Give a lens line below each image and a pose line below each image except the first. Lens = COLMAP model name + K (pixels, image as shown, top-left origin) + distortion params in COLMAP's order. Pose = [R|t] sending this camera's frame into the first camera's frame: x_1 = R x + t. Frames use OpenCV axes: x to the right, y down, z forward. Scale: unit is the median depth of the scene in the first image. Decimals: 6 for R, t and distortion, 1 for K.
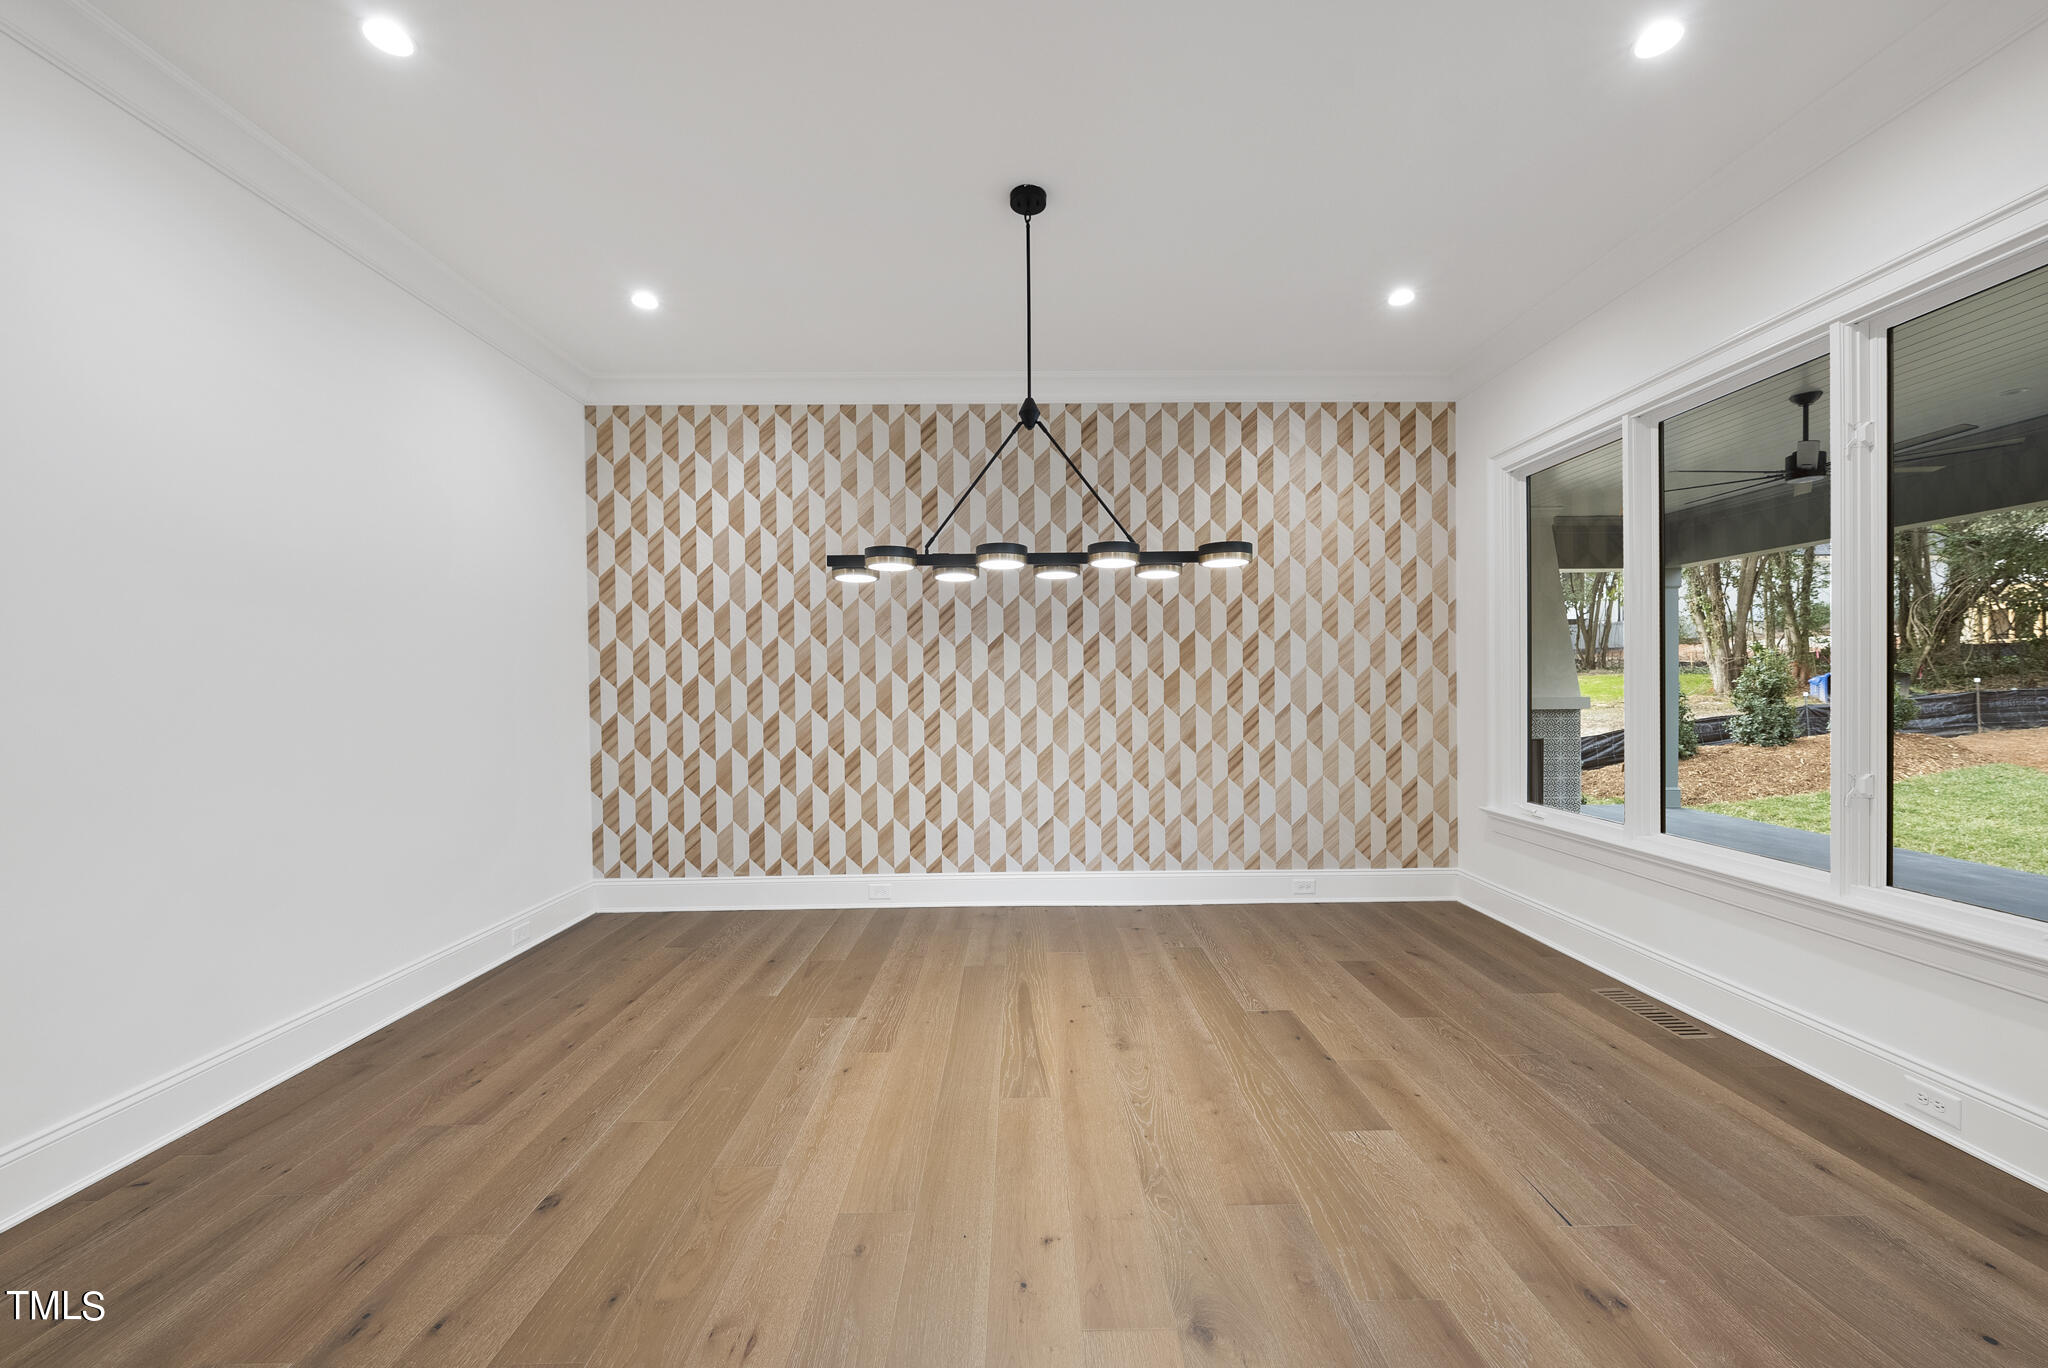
lens RADIAL K [[717.7, 0, 1024.5], [0, 717.7, 697.8], [0, 0, 1]] dist [-0.001267, -0.000142]
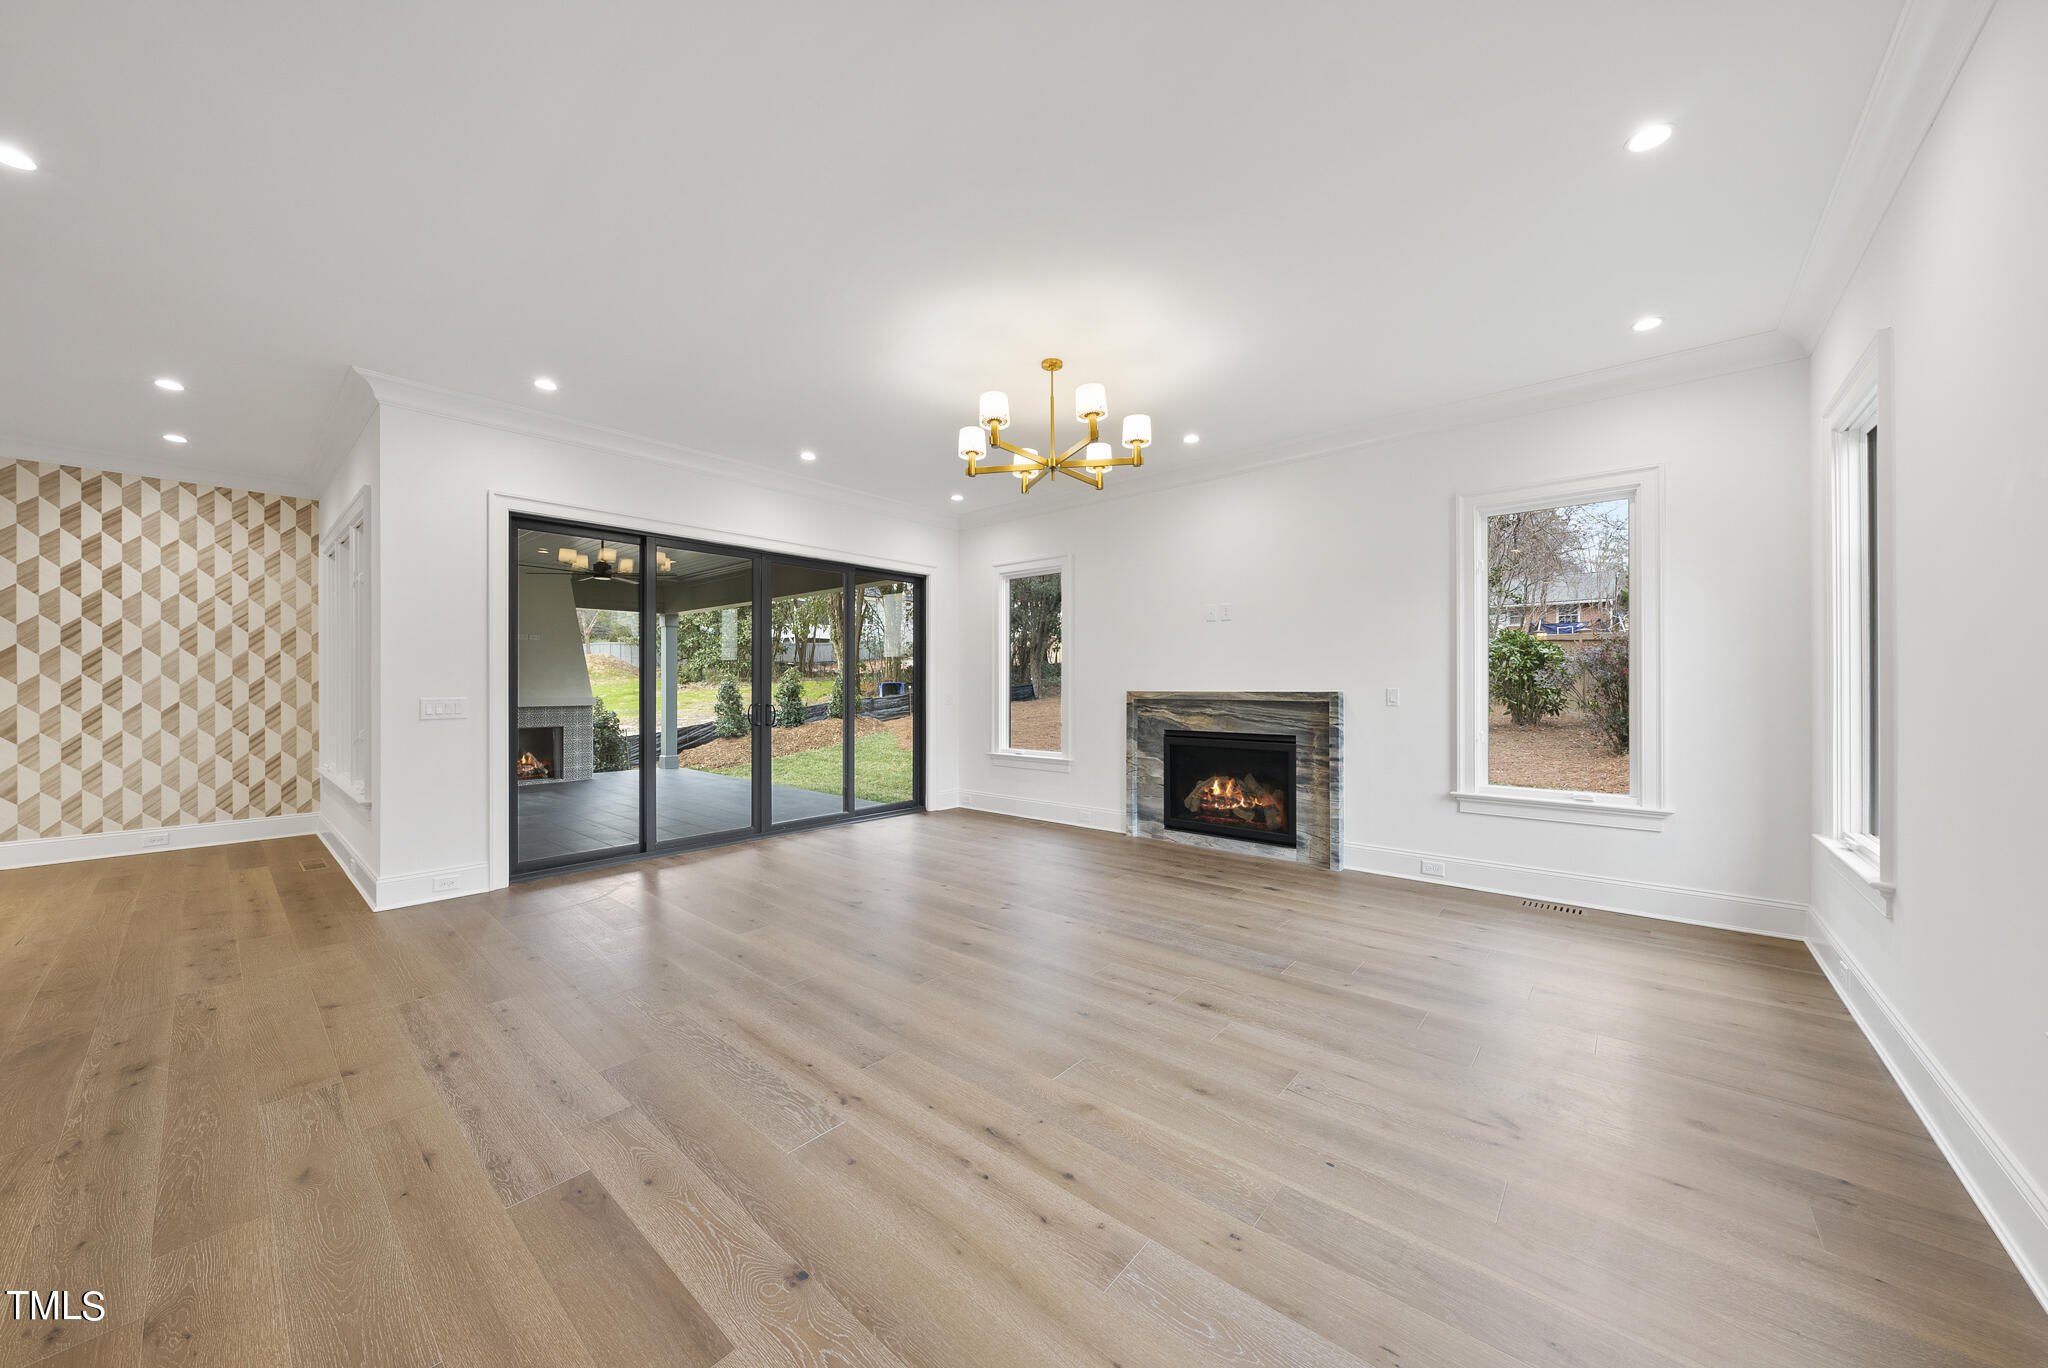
lens RADIAL K [[717.7, 0, 1024.0], [0, 717.7, 681.7], [0, 0, 1]] dist [-0.001267, -0.000142]
pose [[0.655139, 0.010051, 0.755442, 0.441010], [0.009945, 0.999710, -0.021926, 0.014088], [-0.755443, 0.021877, 0.654849, -1.093888]]
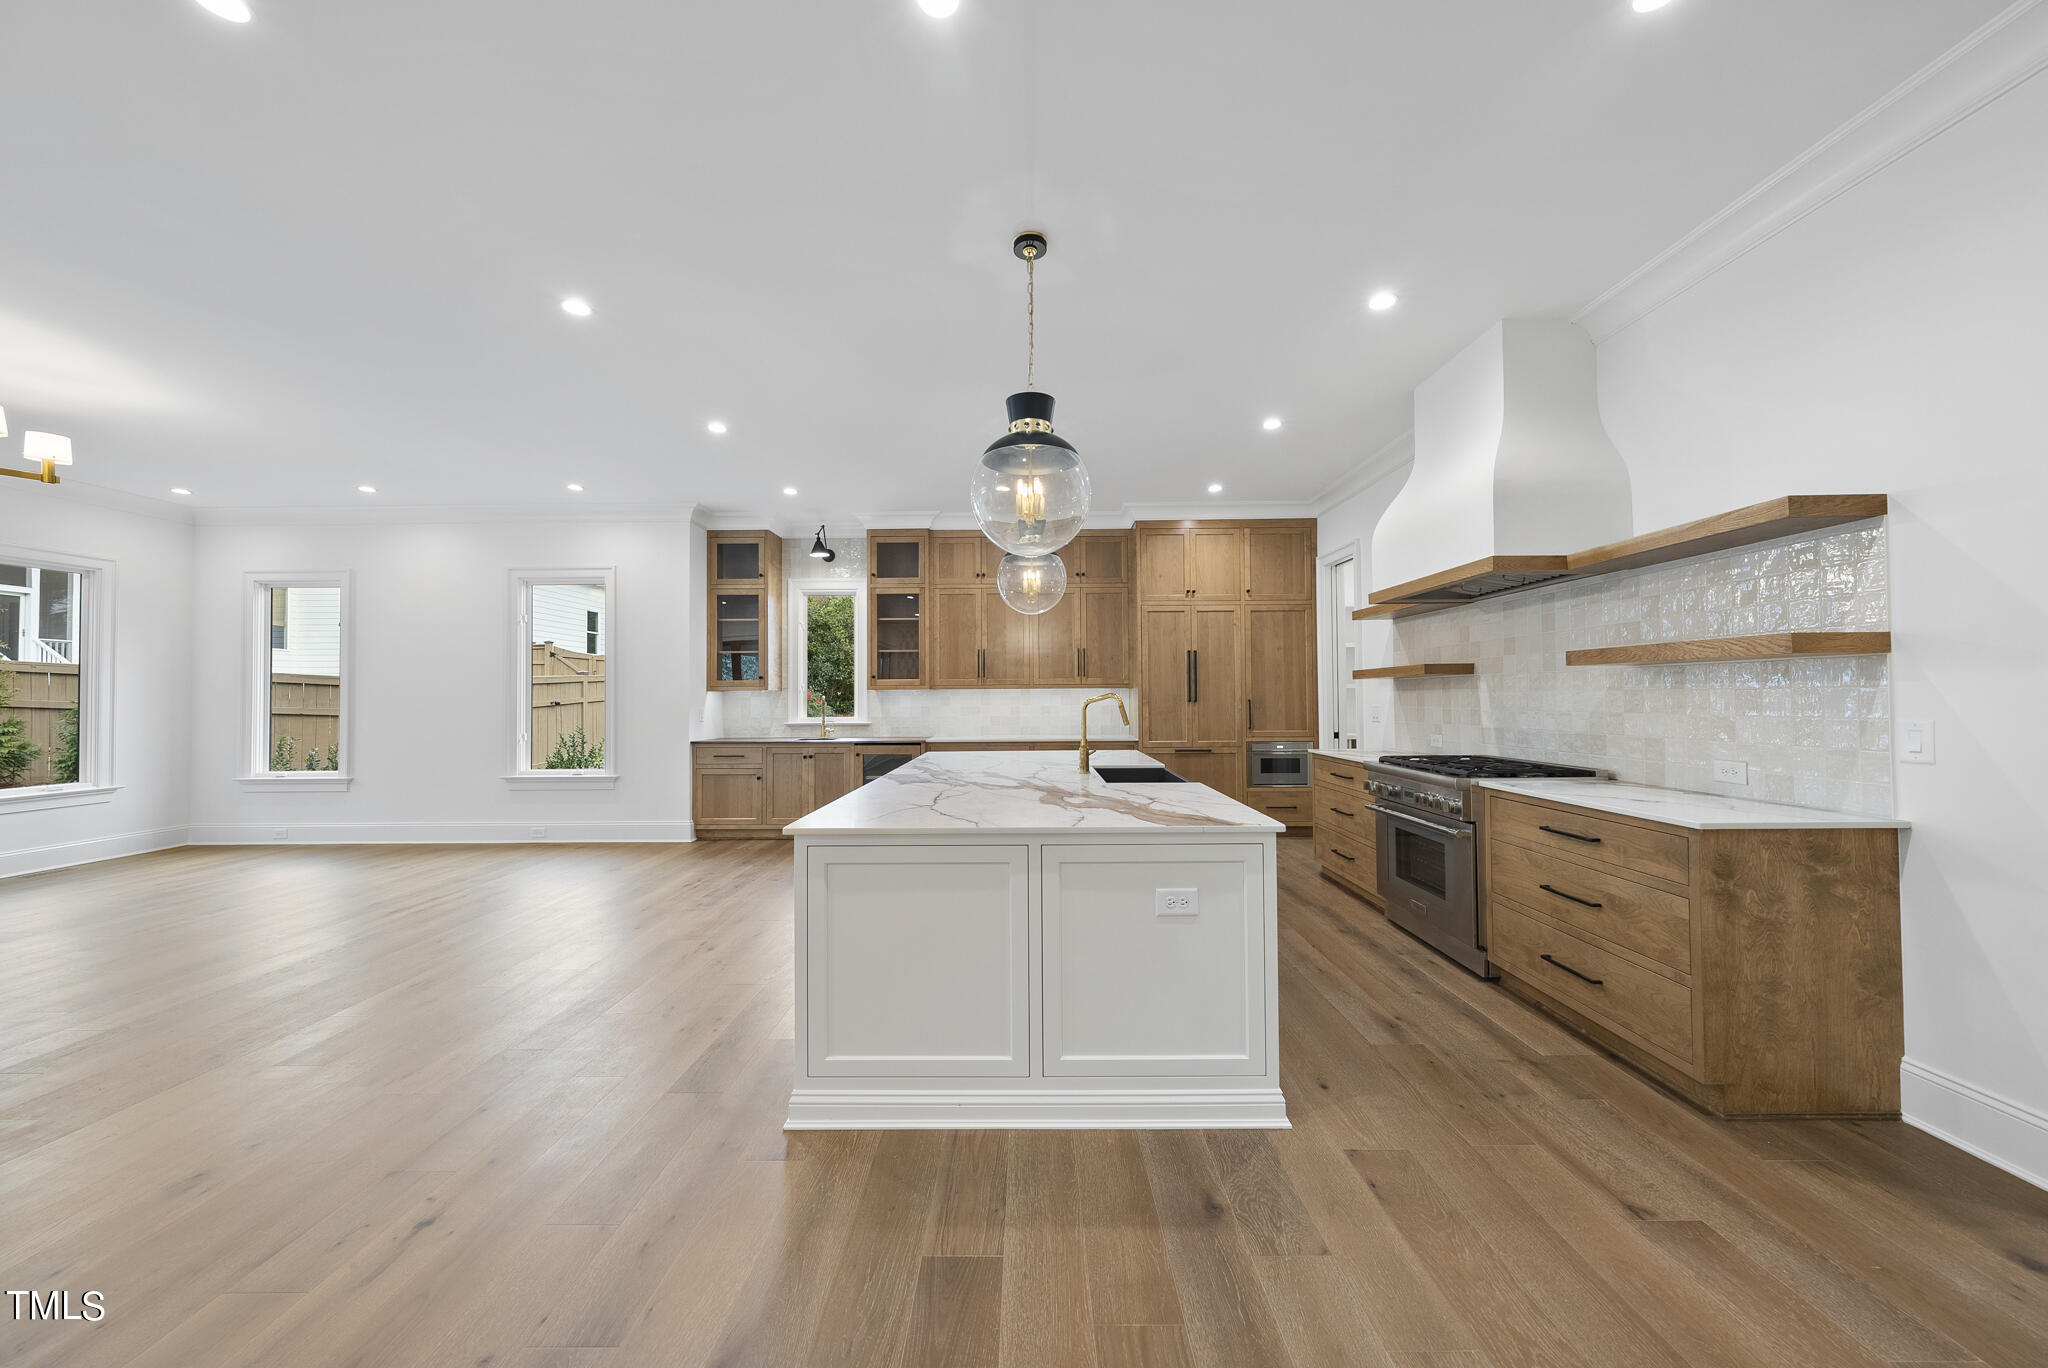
lens RADIAL K [[717.7, 0, 1024.8], [0, 717.7, 687.0], [0, 0, 1]] dist [-0.001267, -0.000142]
pose [[-0.999871, 0.015482, 0.004375, -0.134217], [0.015499, 0.999872, 0.003895, -0.005819], [-0.004314, 0.003962, -0.999983, 0.314636]]
